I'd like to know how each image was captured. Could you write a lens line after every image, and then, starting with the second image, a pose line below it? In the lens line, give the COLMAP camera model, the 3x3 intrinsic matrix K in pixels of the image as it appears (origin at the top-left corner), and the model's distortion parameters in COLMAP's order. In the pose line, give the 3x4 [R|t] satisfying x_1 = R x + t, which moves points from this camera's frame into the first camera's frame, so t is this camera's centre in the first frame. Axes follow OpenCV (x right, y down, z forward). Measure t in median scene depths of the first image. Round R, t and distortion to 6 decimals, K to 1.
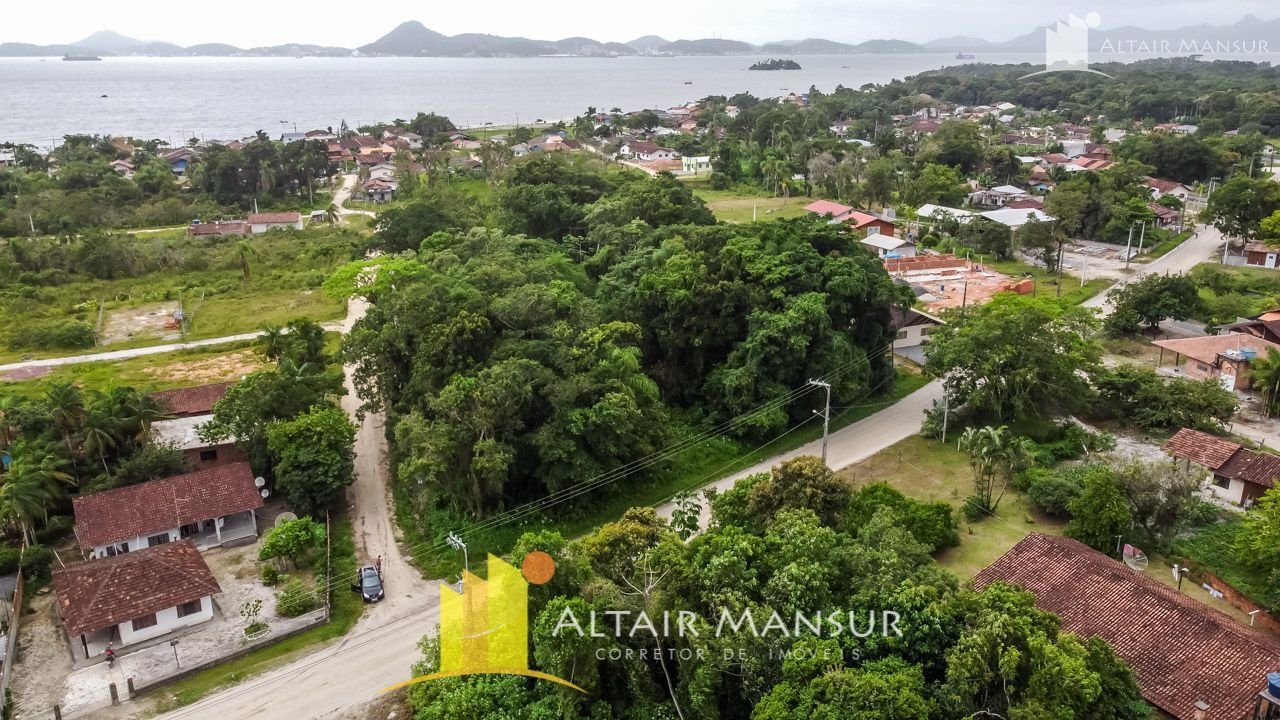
lens RADIAL K [[973.3, 0, 623.7], [0, 973.3, 350.7], [0, 0, 1]] dist [0.000581, -0.004176]
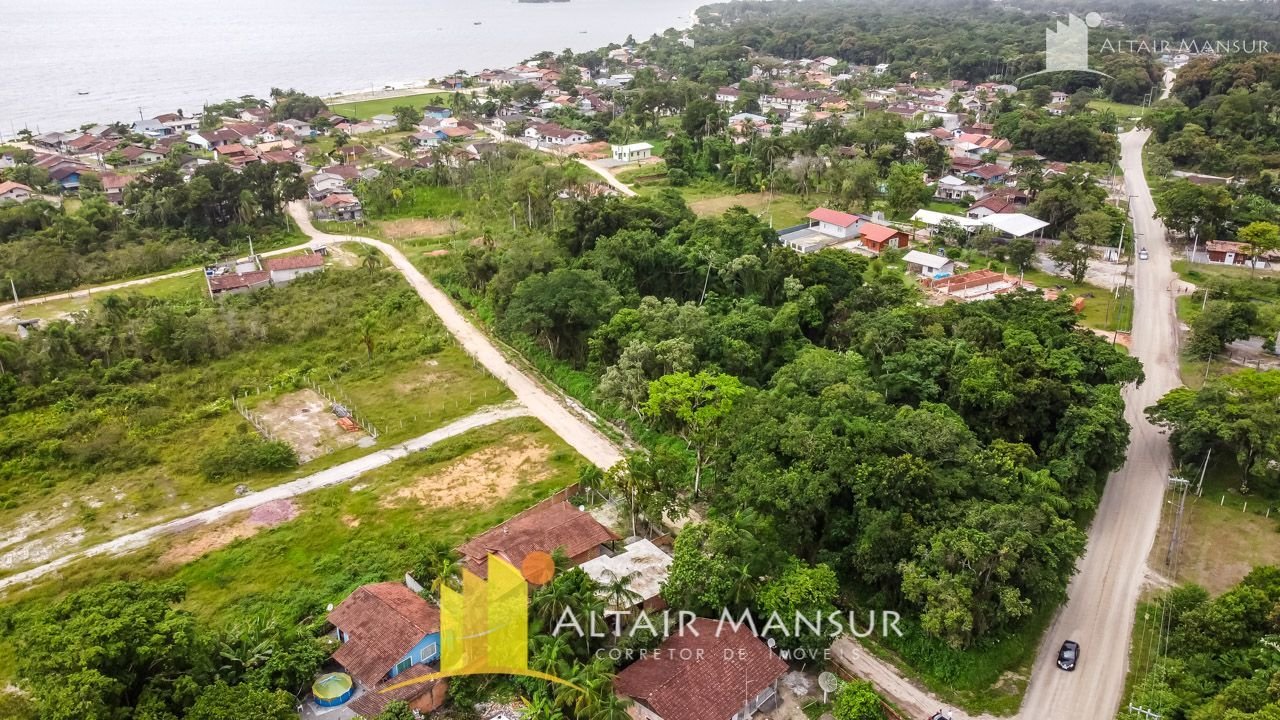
lens RADIAL K [[973.3, 0, 627.7], [0, 973.3, 347.1], [0, 0, 1]] dist [0.000581, -0.004176]
pose [[0.966971, -0.088558, 0.239006, -0.331455], [0.071769, 0.994361, 0.078075, -0.123971], [-0.244573, -0.058344, 0.967874, 0.012471]]
